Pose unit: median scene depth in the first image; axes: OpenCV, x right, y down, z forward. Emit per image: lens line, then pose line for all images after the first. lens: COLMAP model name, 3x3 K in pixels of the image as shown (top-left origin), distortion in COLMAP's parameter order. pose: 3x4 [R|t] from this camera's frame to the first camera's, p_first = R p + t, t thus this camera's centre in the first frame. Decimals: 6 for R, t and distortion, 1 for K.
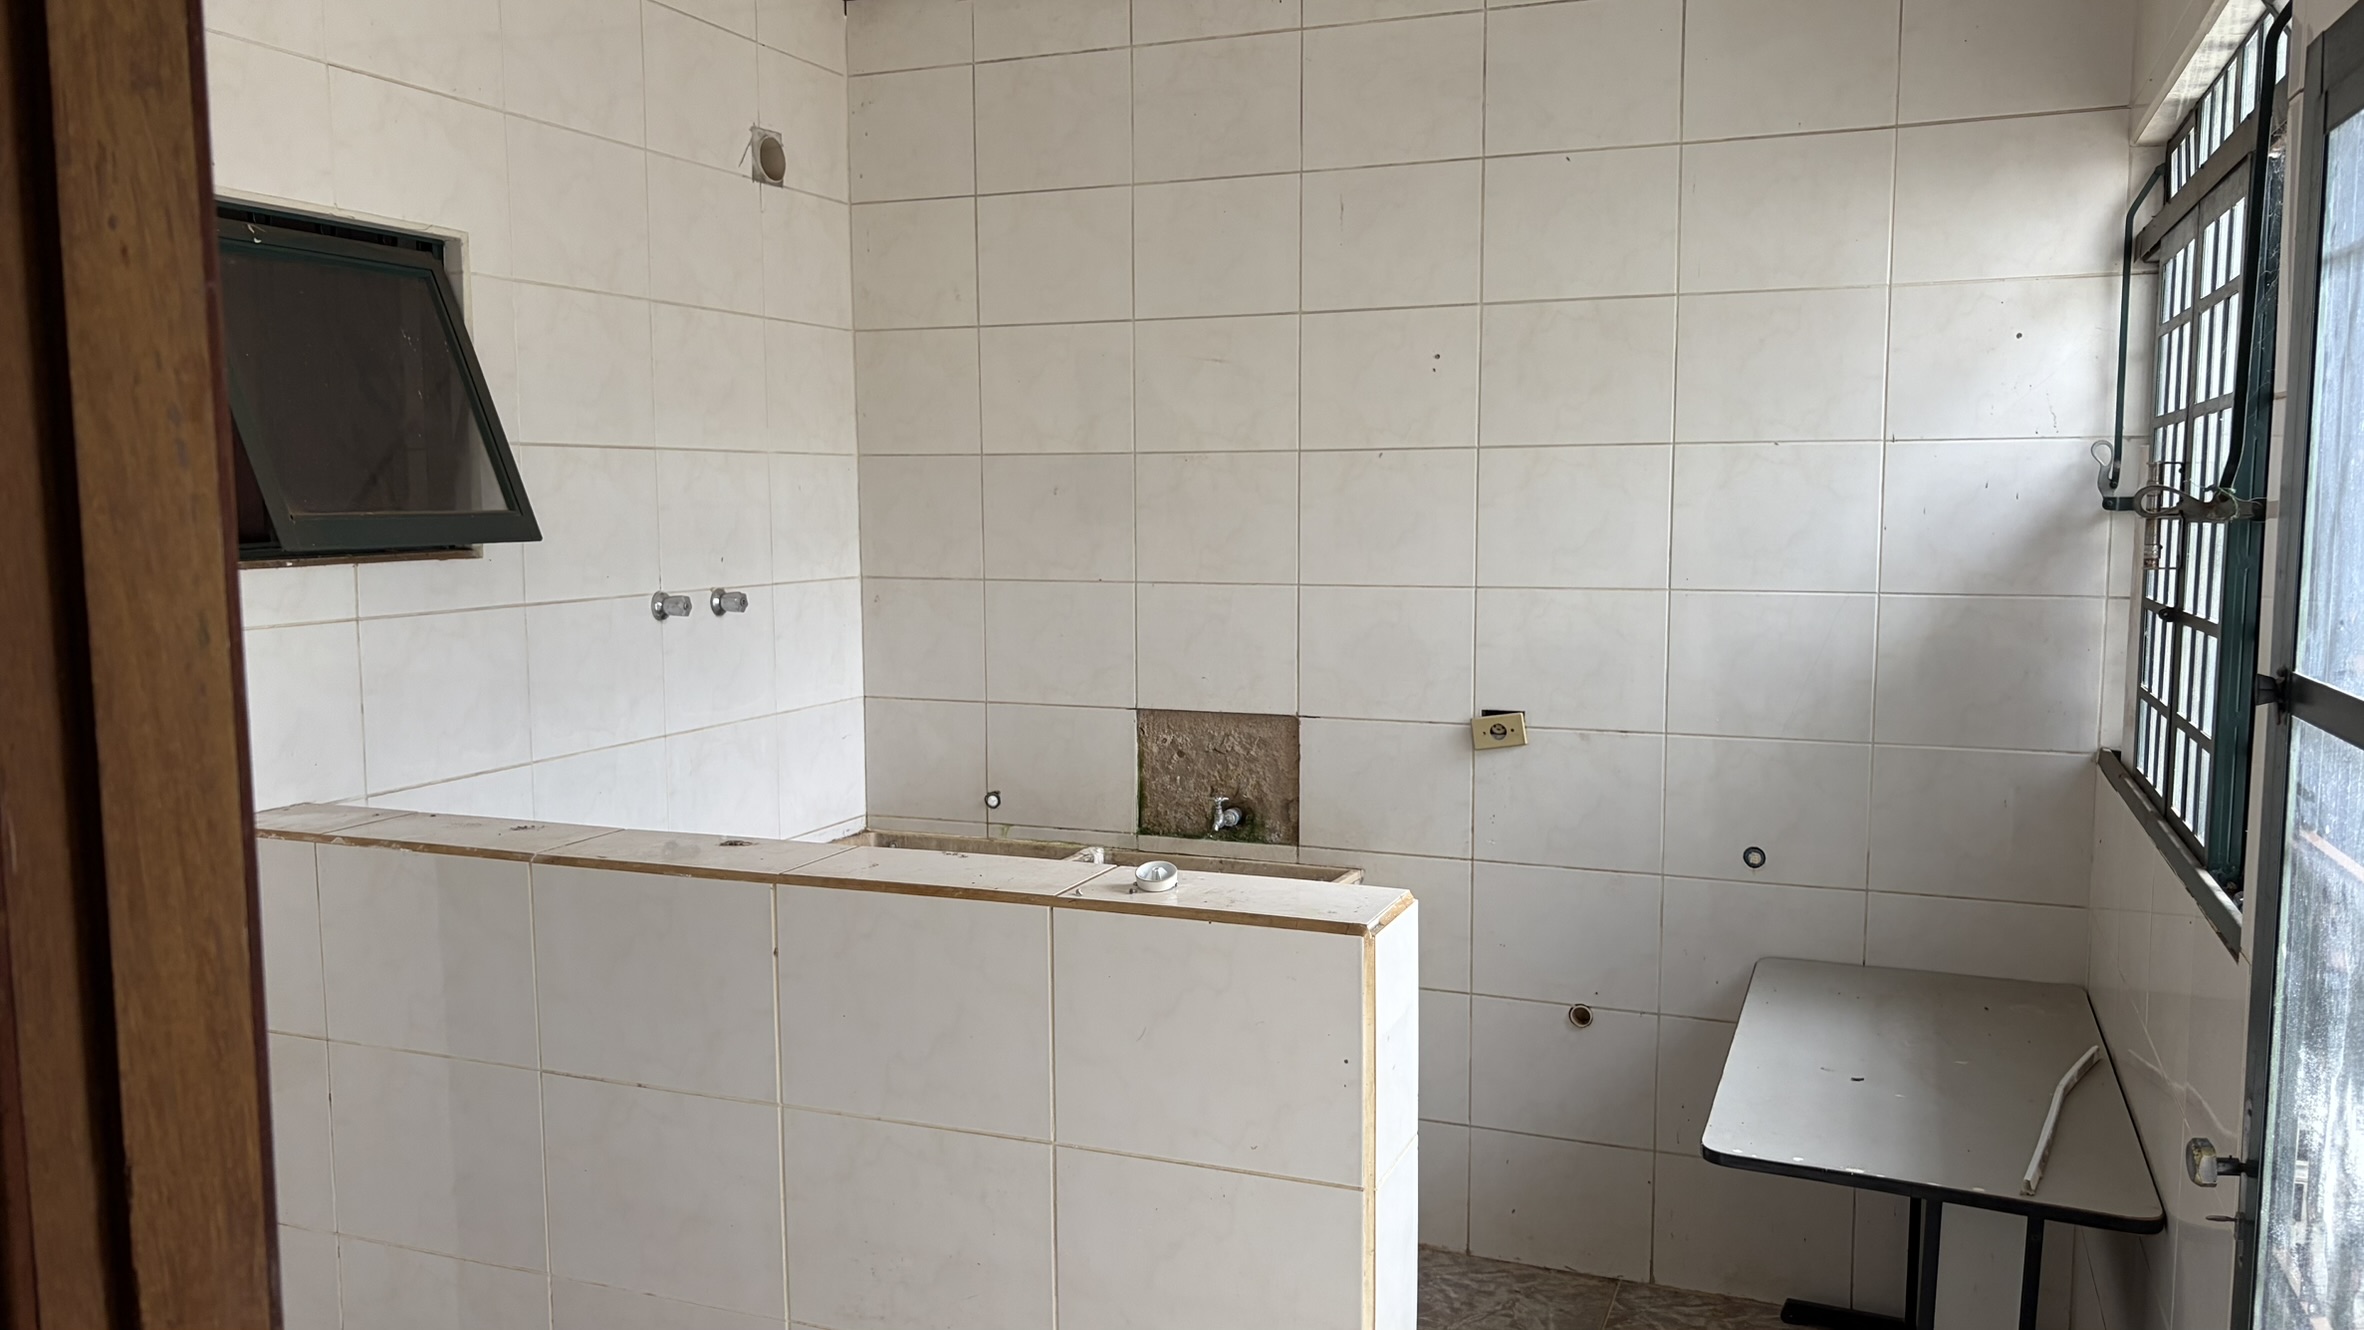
lens RADIAL K [[1794.4, 0, 1174.9], [0, 1794.4, 675.9], [0, 0, 1]] dist [0.049048, -0.046393]
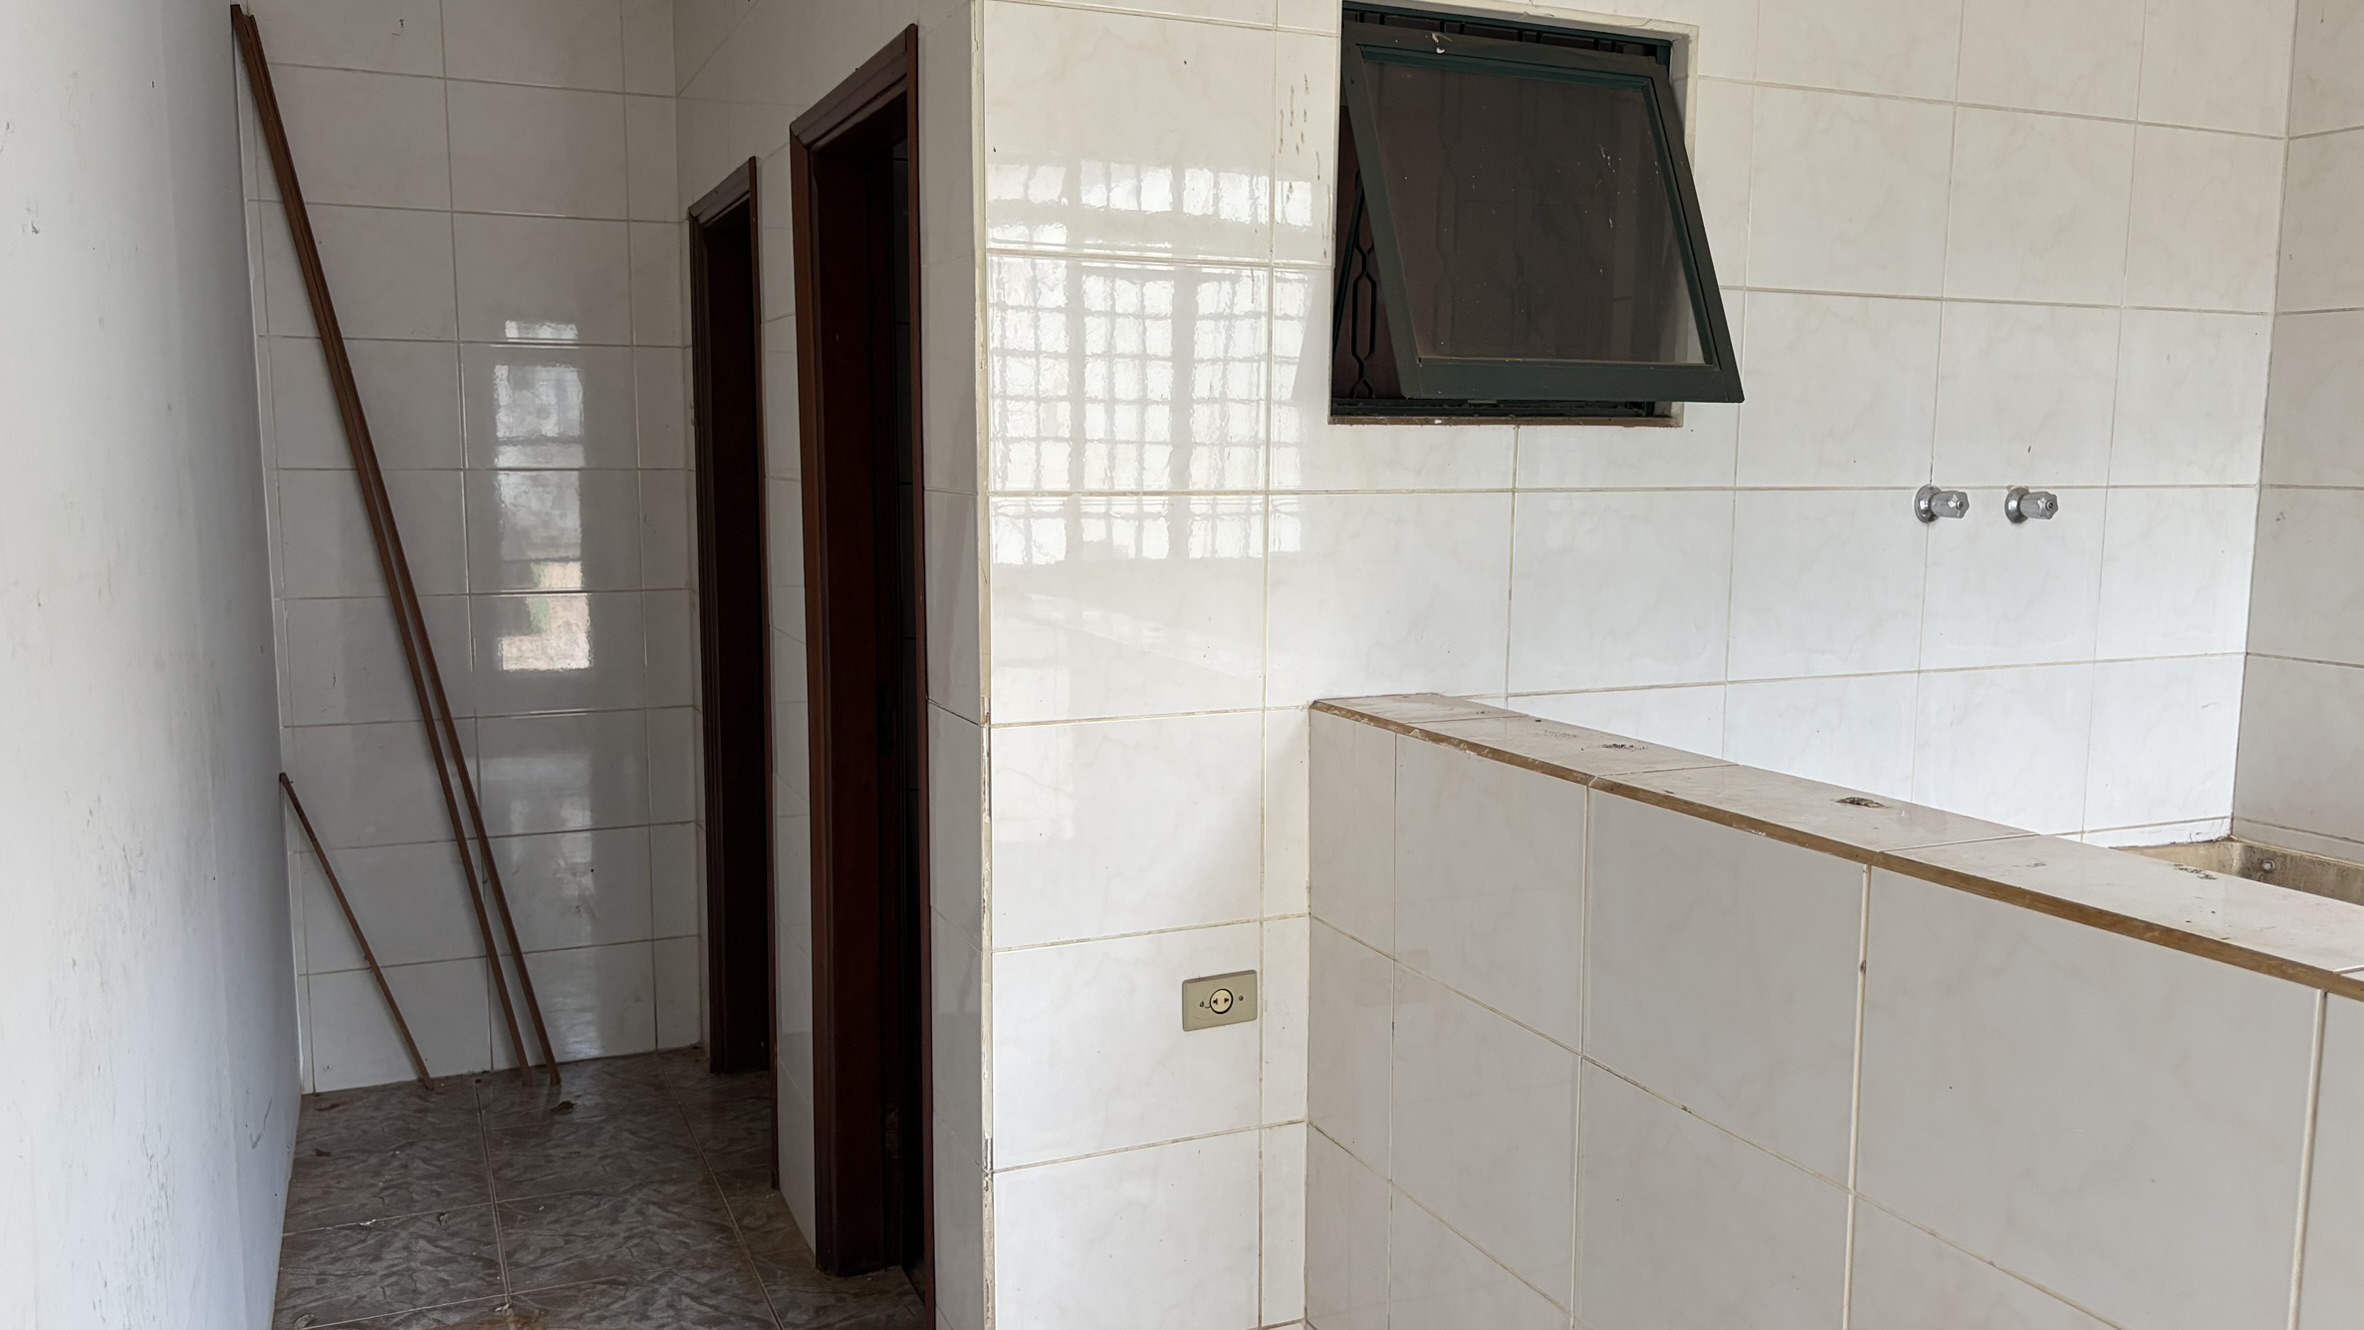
lens RADIAL K [[1794.4, 0, 1183.6], [0, 1794.4, 685.6], [0, 0, 1]] dist [0.049048, -0.046393]
pose [[0.715540, 0.096471, -0.691879, 0.030676], [-0.079712, 0.995225, 0.056331, 0.020269], [0.694009, 0.014844, 0.719813, 0.213345]]
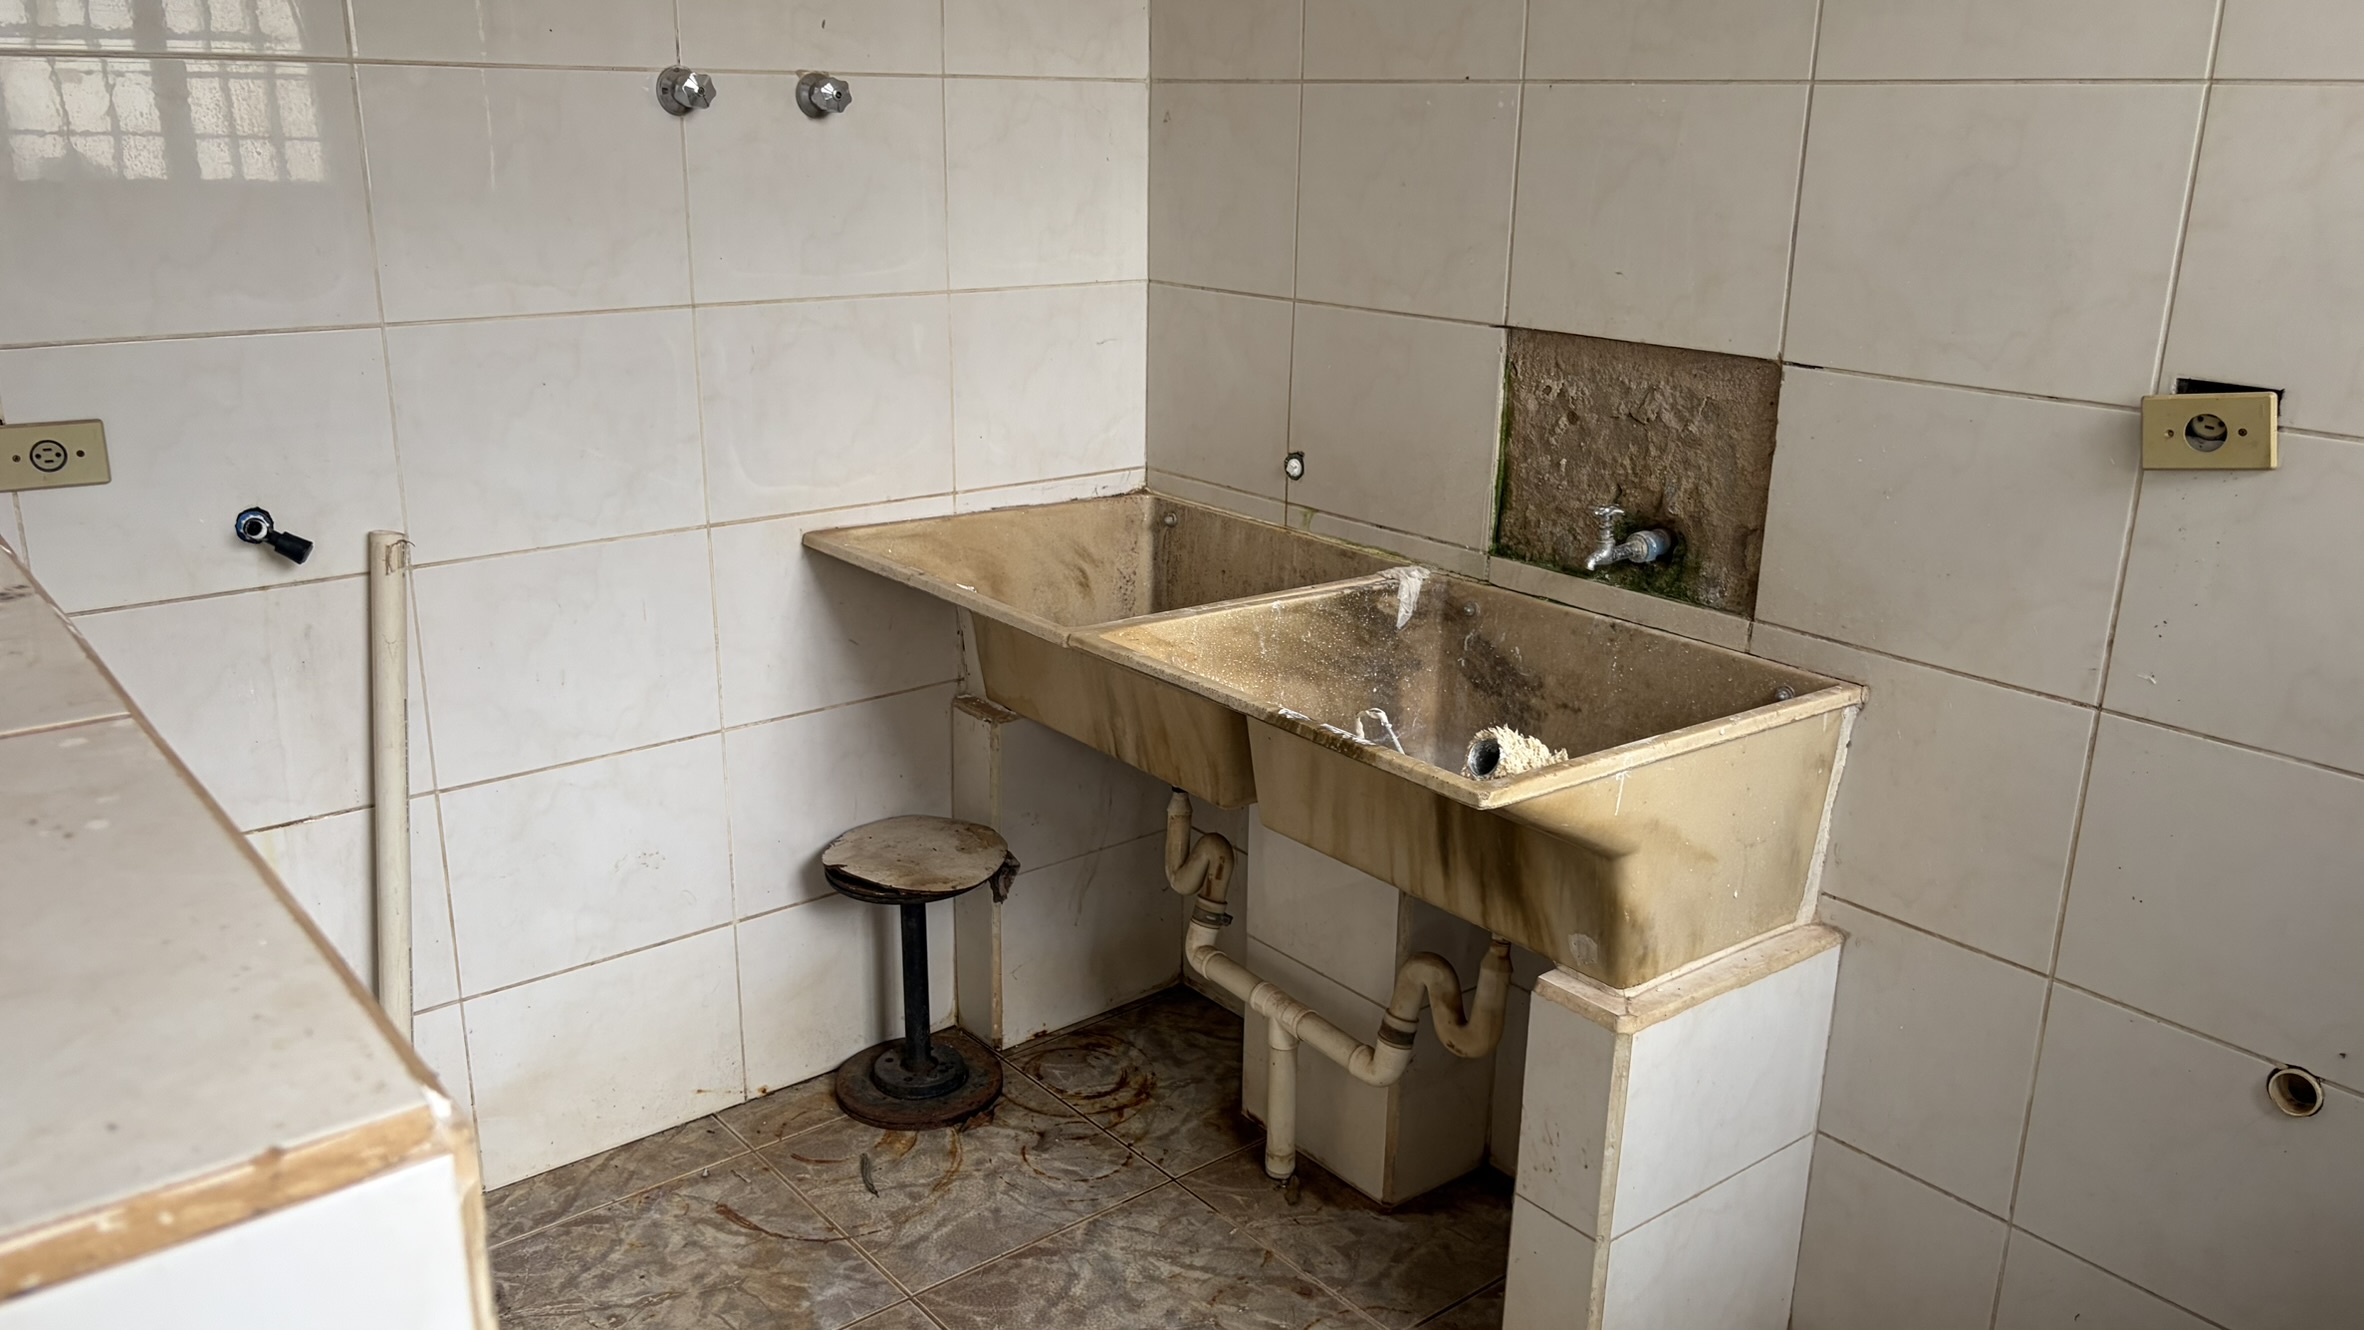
lens RADIAL K [[1794.4, 0, 1172.7], [0, 1794.4, 686.7], [0, 0, 1]] dist [0.049048, -0.046393]
pose [[0.869868, 0.166566, -0.464311, 0.179591], [-0.066681, 0.972331, 0.223888, 0.009662], [0.488756, -0.163792, 0.856907, 0.508014]]
